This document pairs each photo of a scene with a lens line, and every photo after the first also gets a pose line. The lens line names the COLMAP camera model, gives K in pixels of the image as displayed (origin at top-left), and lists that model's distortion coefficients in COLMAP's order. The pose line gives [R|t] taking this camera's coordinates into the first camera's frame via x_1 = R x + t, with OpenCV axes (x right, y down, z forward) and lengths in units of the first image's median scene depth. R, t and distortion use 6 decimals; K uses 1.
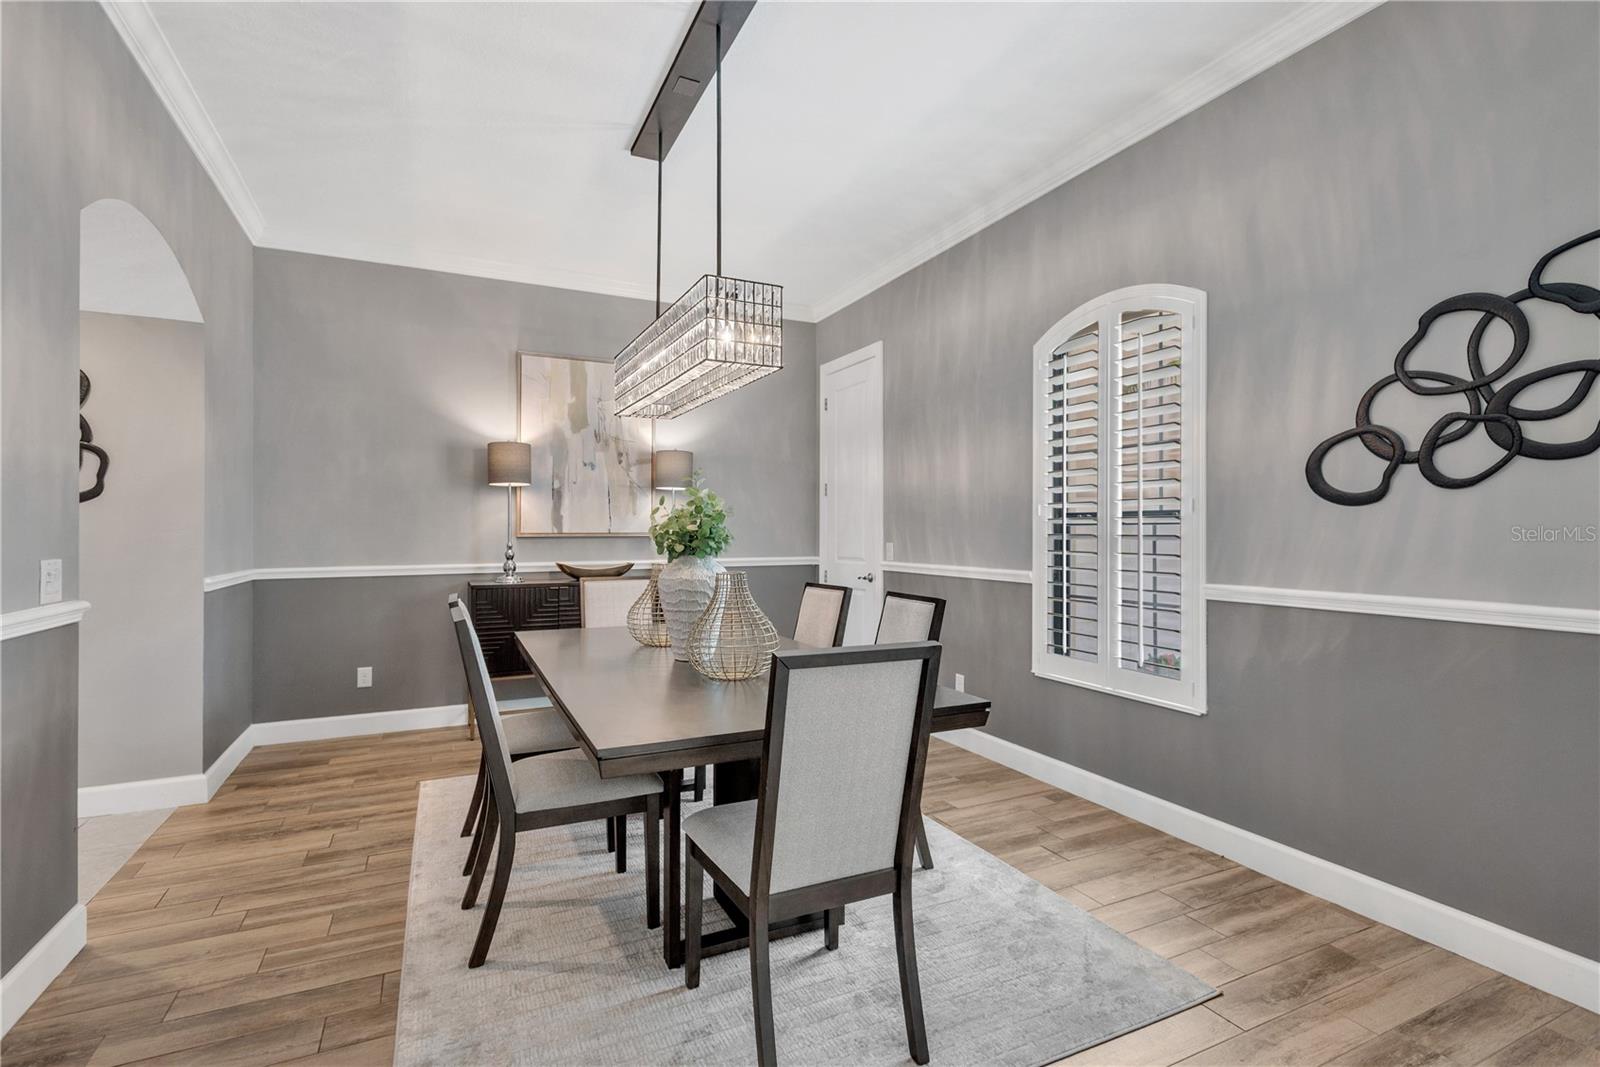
lens RADIAL K [[751.7, 0, 801.7], [0, 751.7, 527.0], [0, 0, 1]] dist [0.007430, -0.000225]
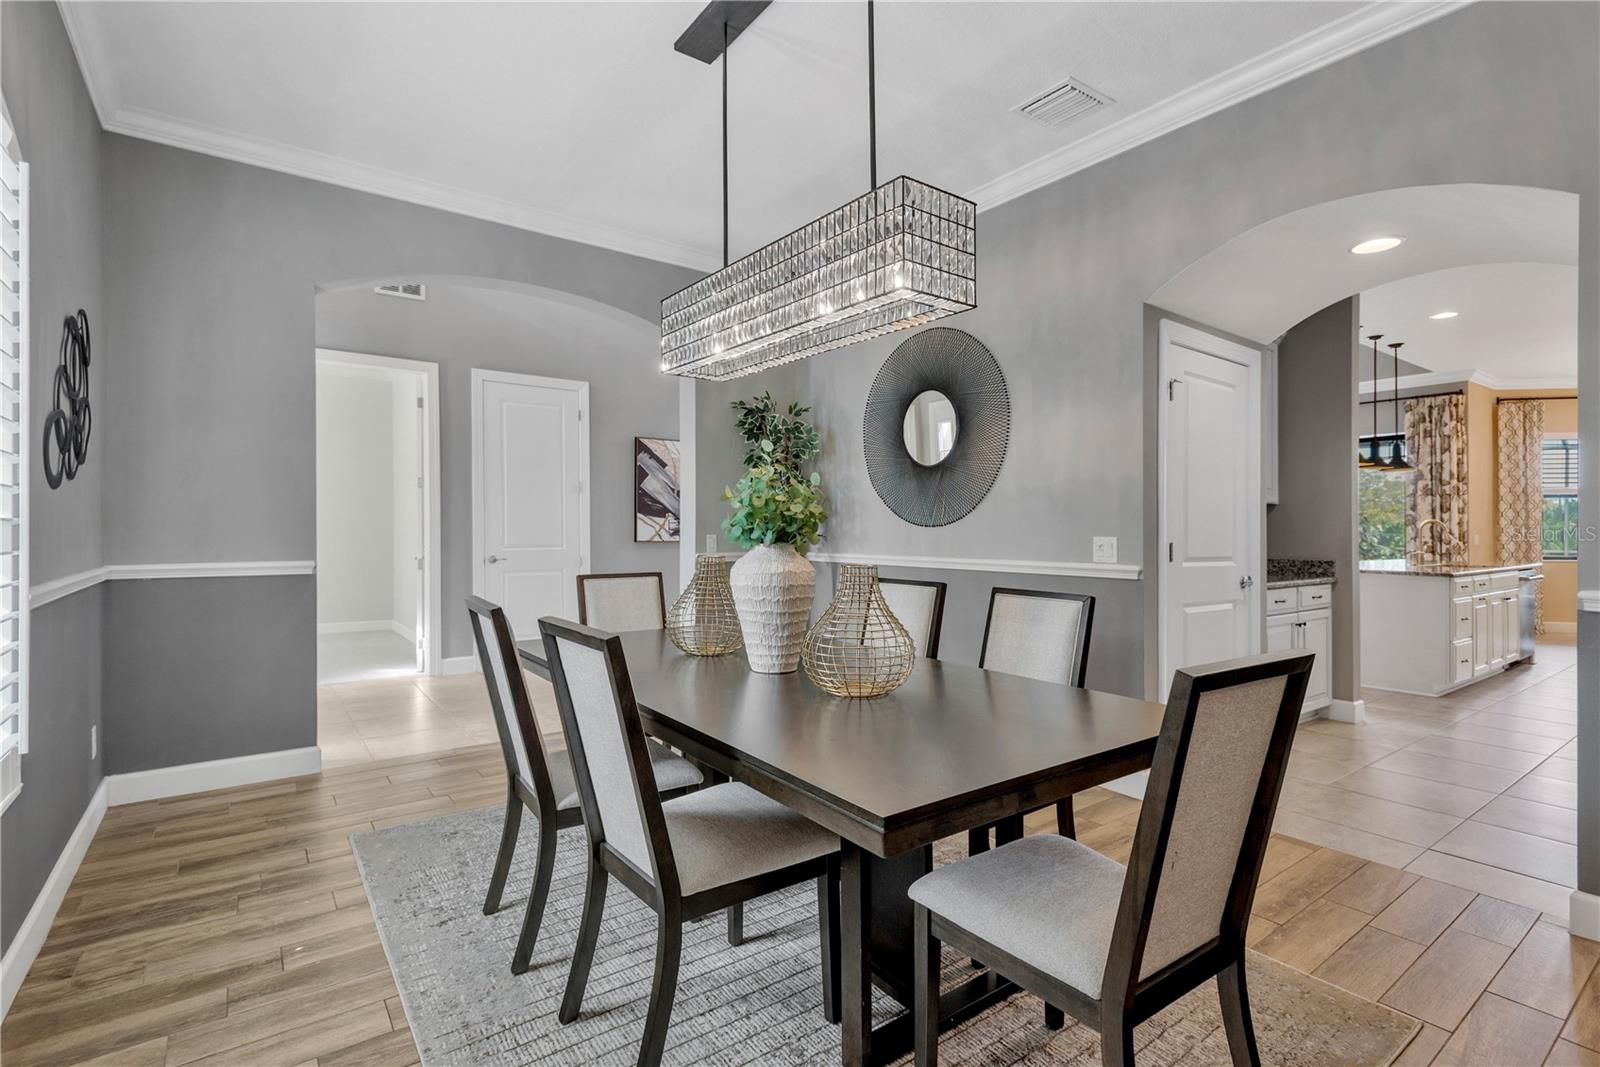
lens RADIAL K [[751.7, 0, 801.7], [0, 751.7, 527.0], [0, 0, 1]] dist [0.007430, -0.000225]
pose [[-0.982628, -0.003606, -0.185551, -0.016862], [-0.002306, 0.999971, -0.007222, 0.023868], [0.185571, -0.006669, -0.982608, 1.823722]]
